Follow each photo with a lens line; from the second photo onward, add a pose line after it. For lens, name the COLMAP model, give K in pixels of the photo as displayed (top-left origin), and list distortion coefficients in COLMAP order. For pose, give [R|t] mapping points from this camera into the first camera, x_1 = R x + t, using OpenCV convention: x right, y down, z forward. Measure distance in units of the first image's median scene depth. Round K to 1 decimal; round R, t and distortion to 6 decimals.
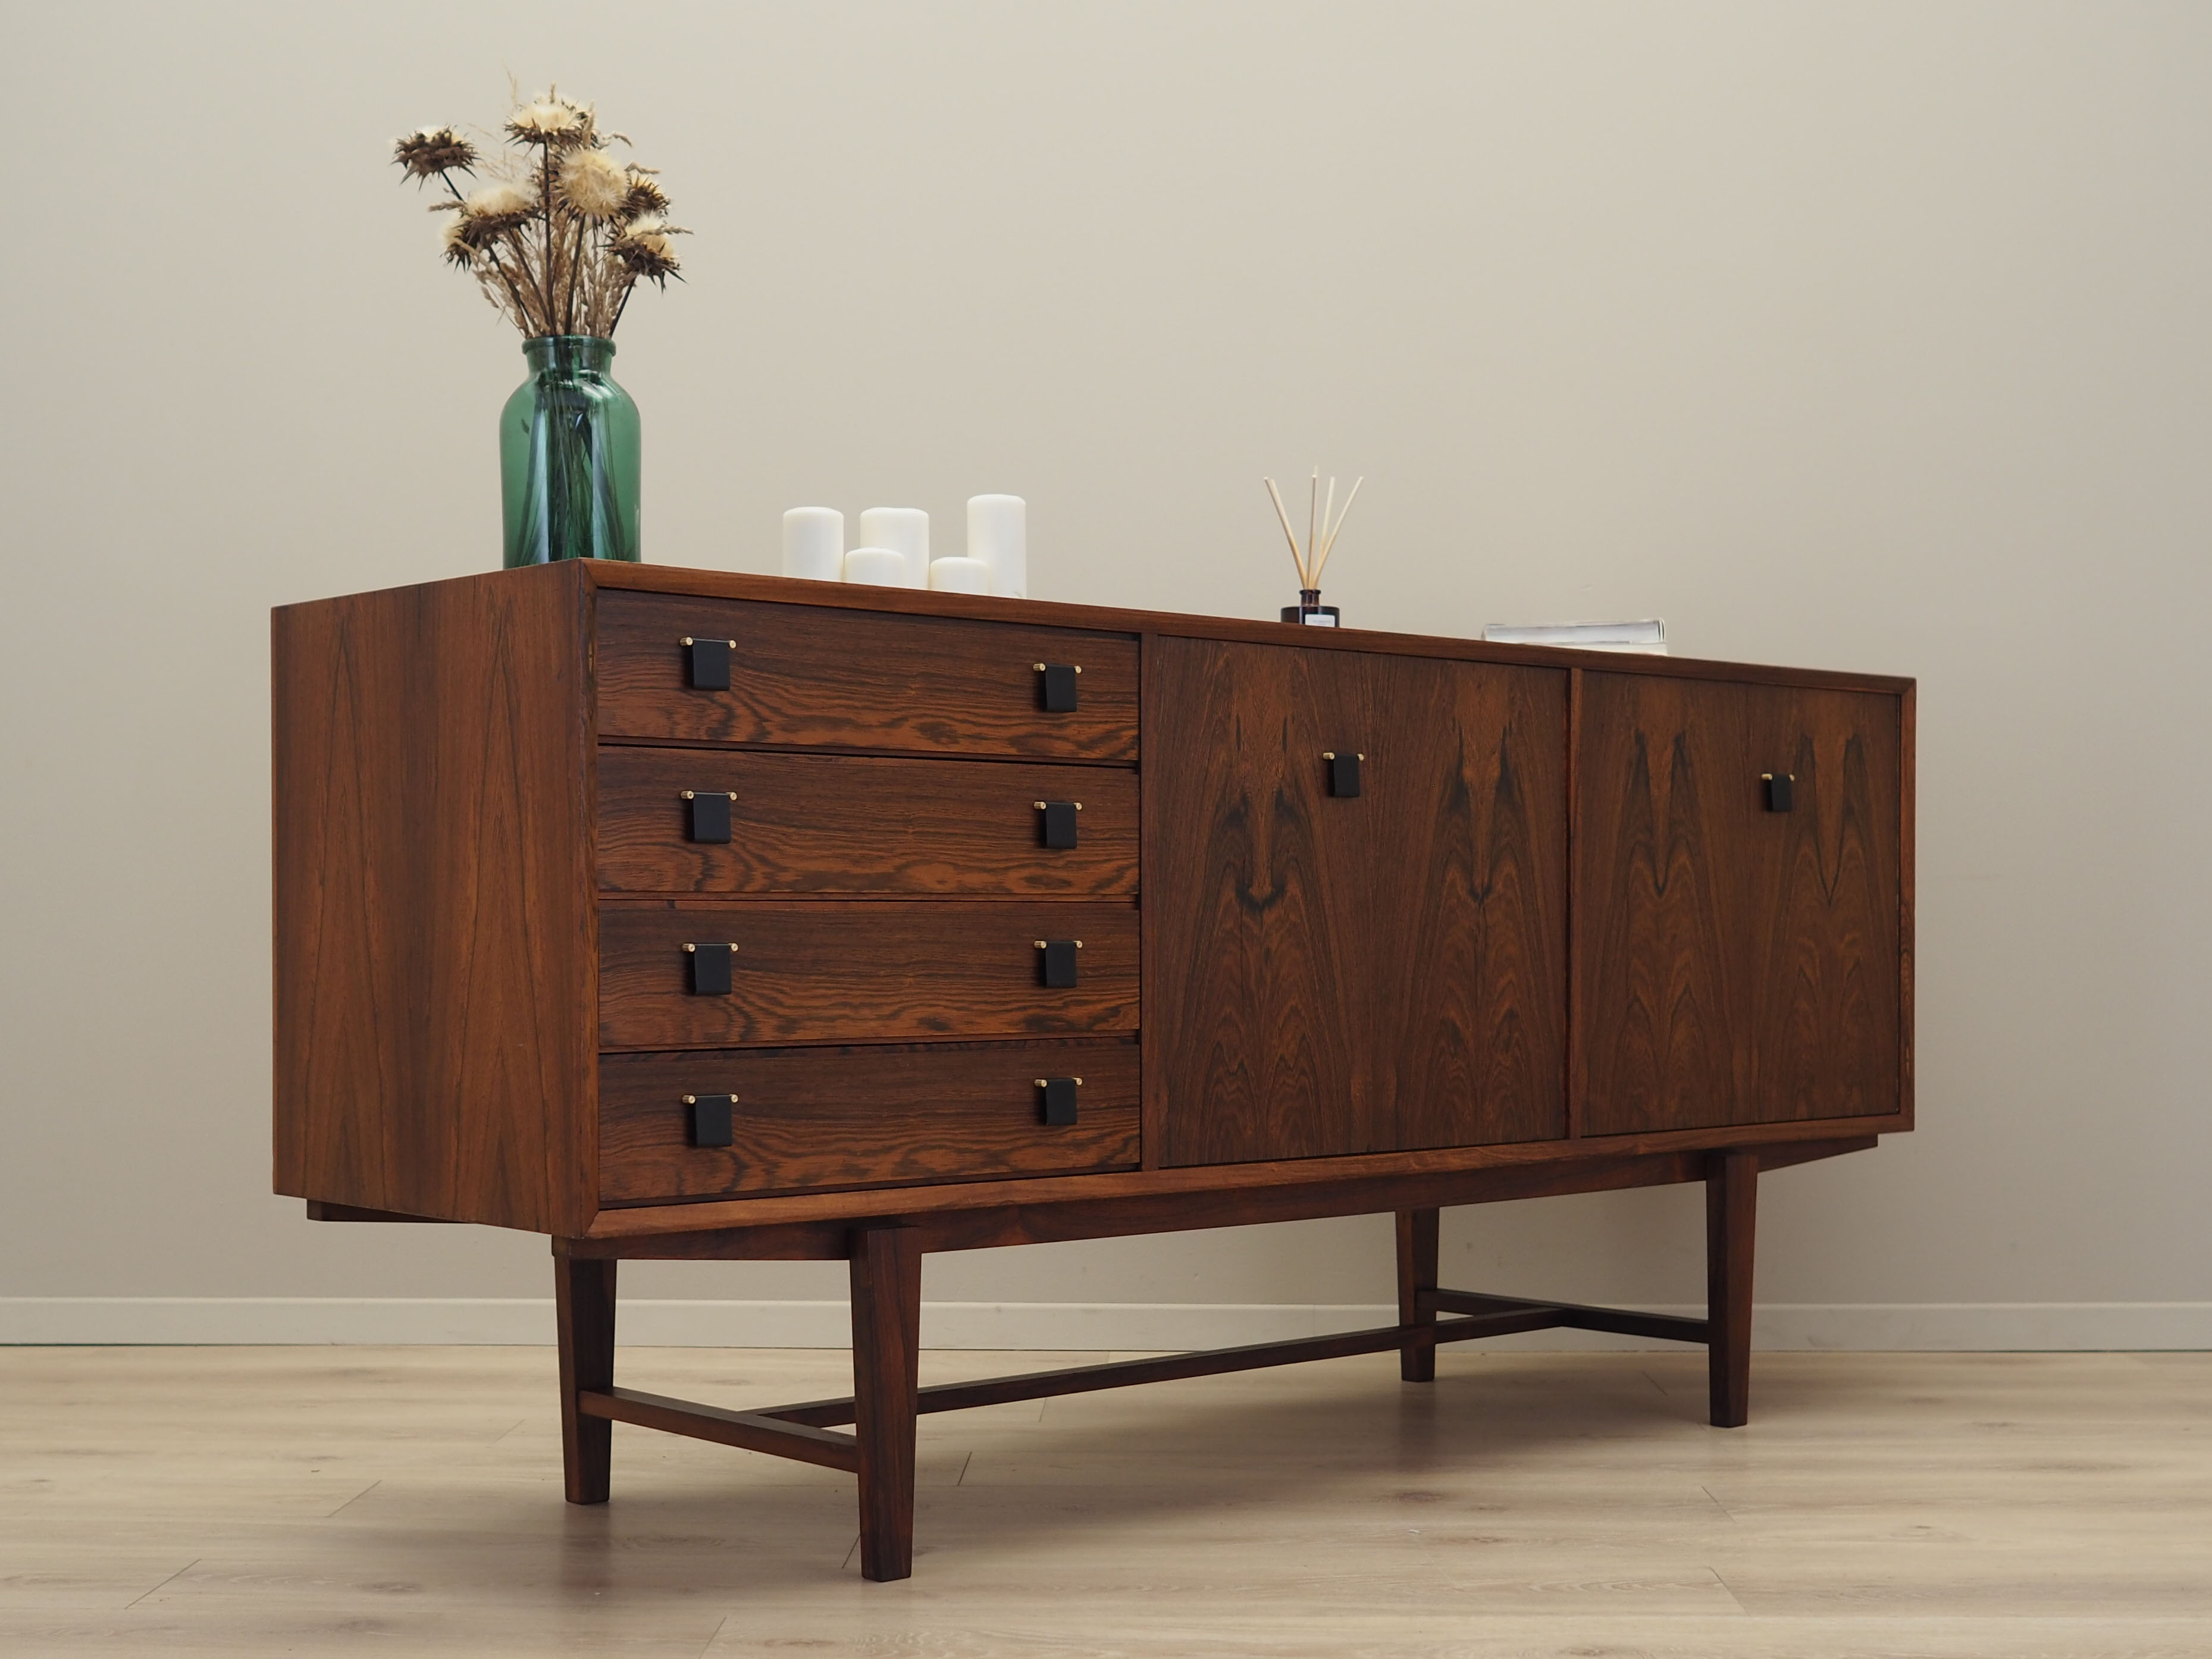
lens RADIAL K [[3114.5, 0, 1173.1], [0, 3114.5, 925.4], [0, 0, 1]] dist [-0.011454, -0.022901]
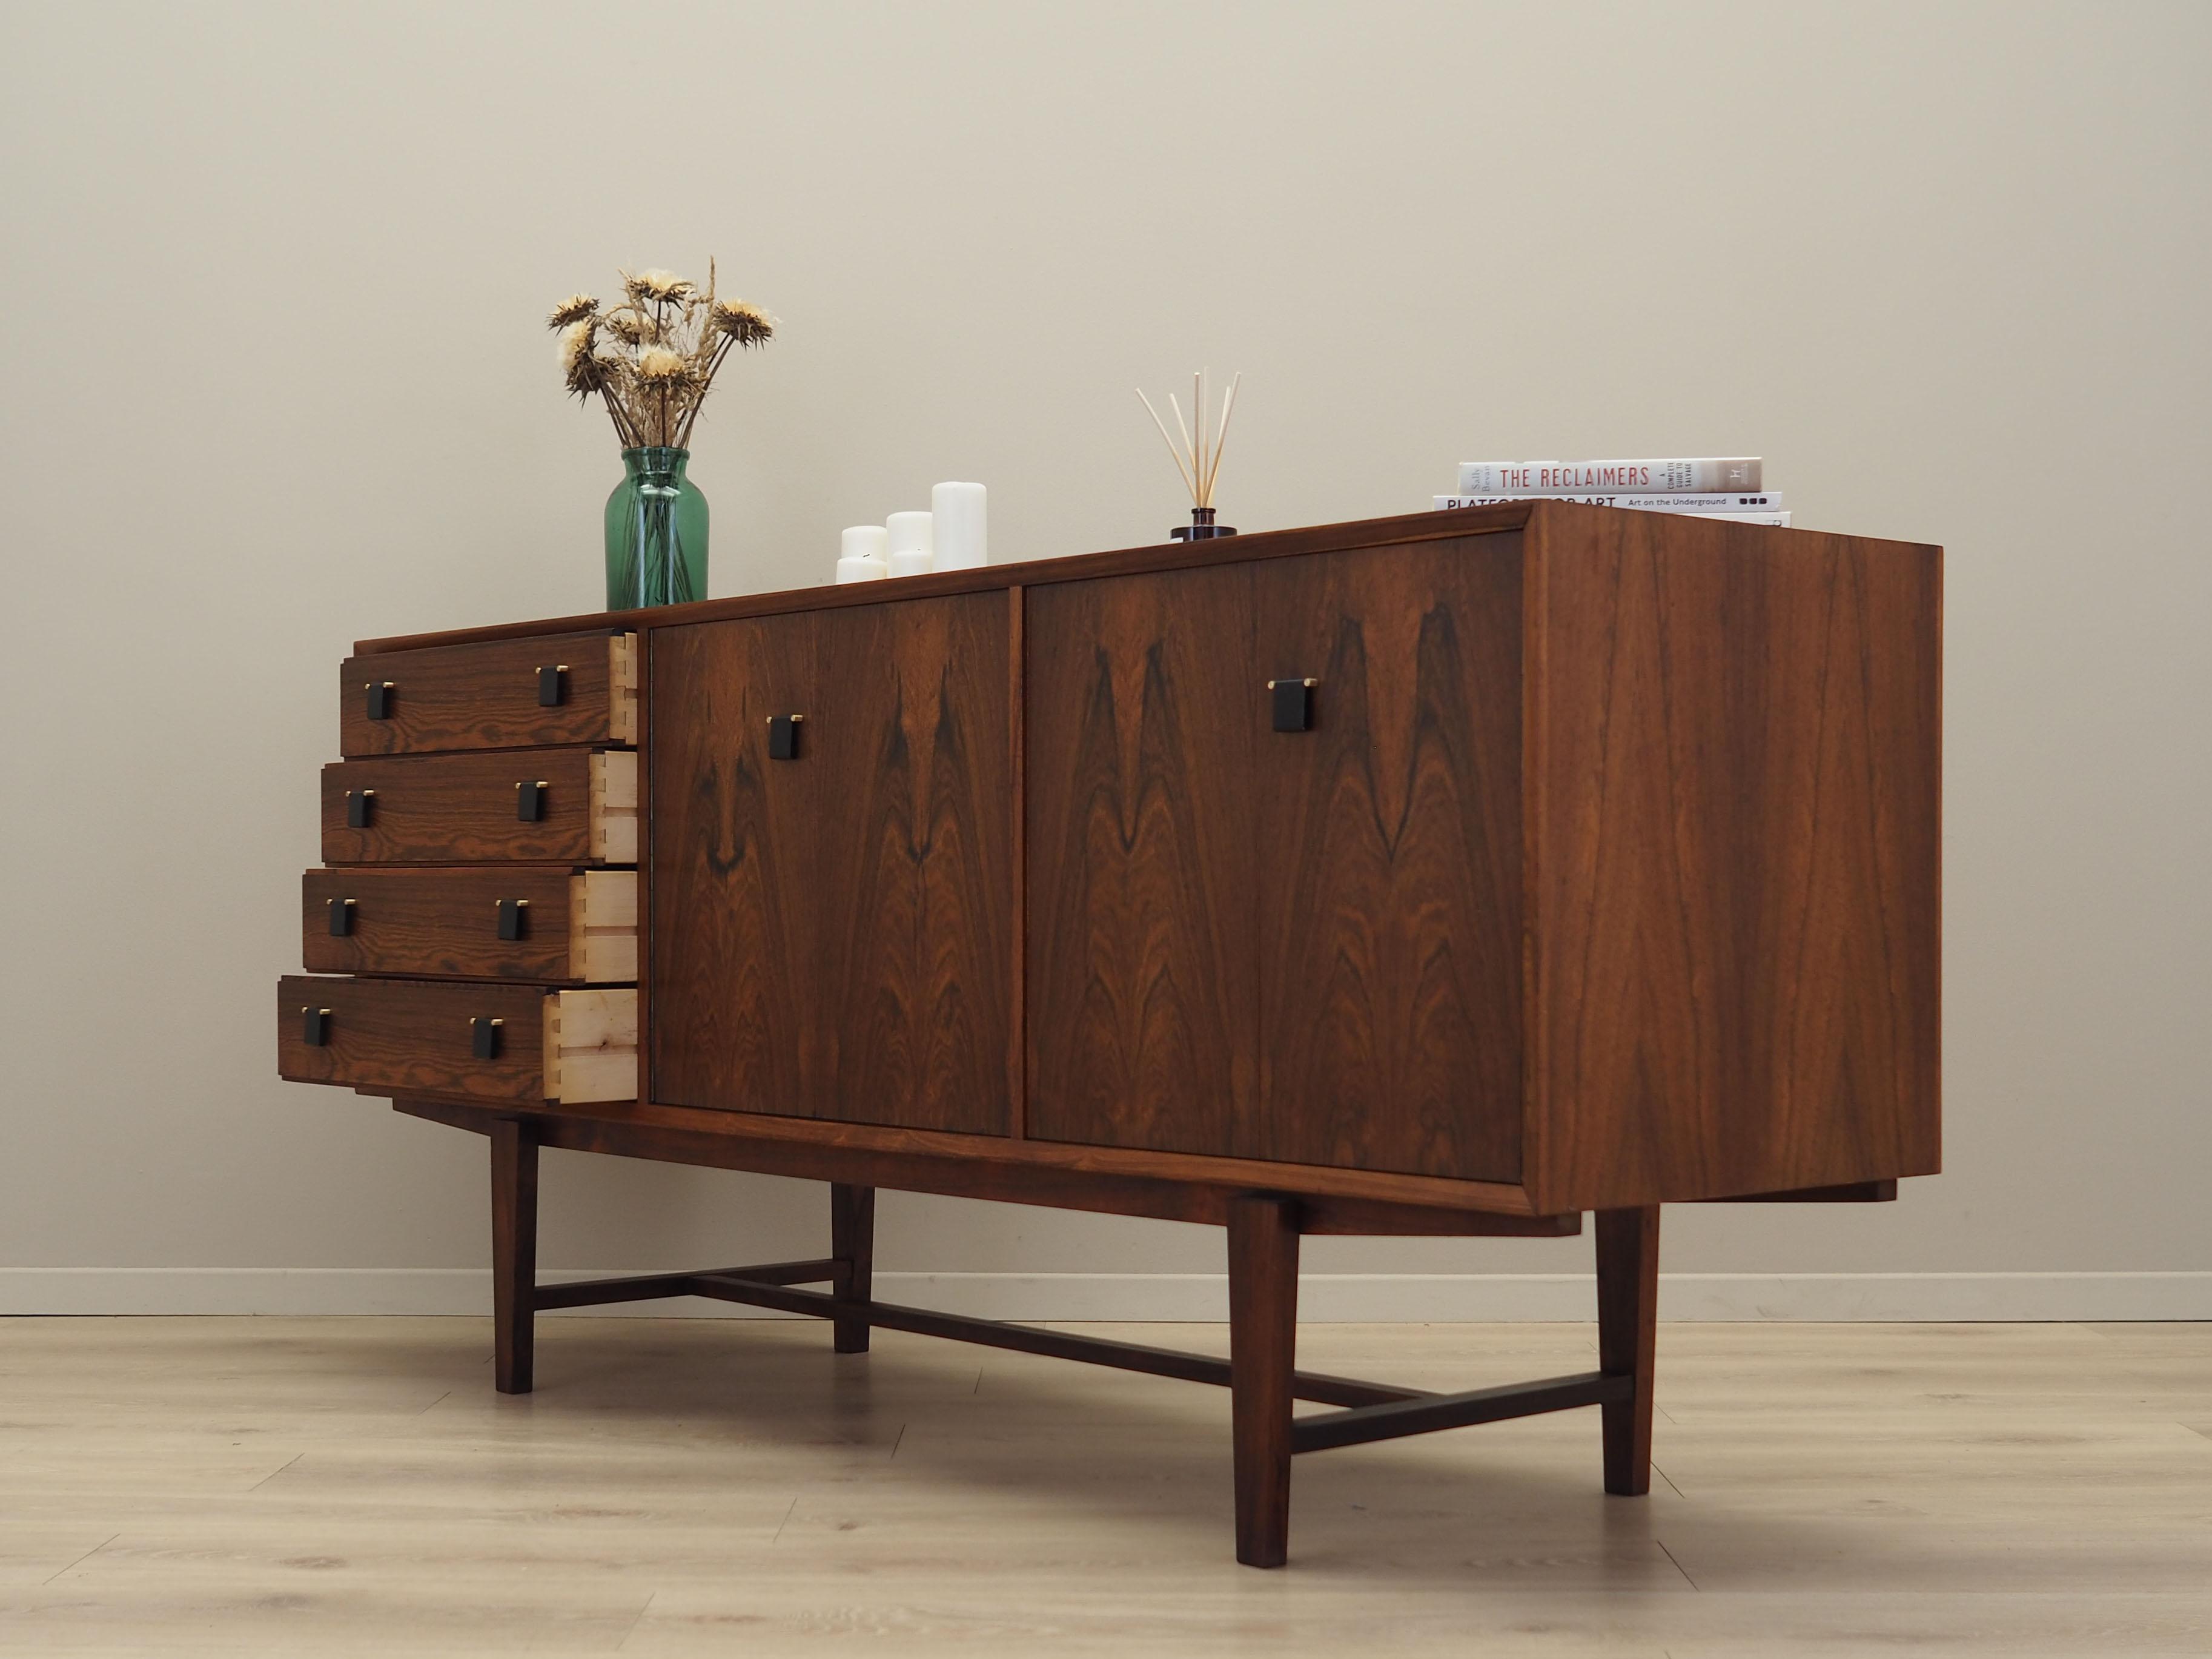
lens RADIAL K [[3114.8, 0, 1173.1], [0, 3114.8, 925.4], [0, 0, 1]] dist [-0.011454, -0.022901]
pose [[-0.003316, 0.012578, -0.999915, 1.010682], [-0.003306, 0.999915, 0.012589, -0.000742], [0.999989, 0.003347, -0.003274, 1.077586]]
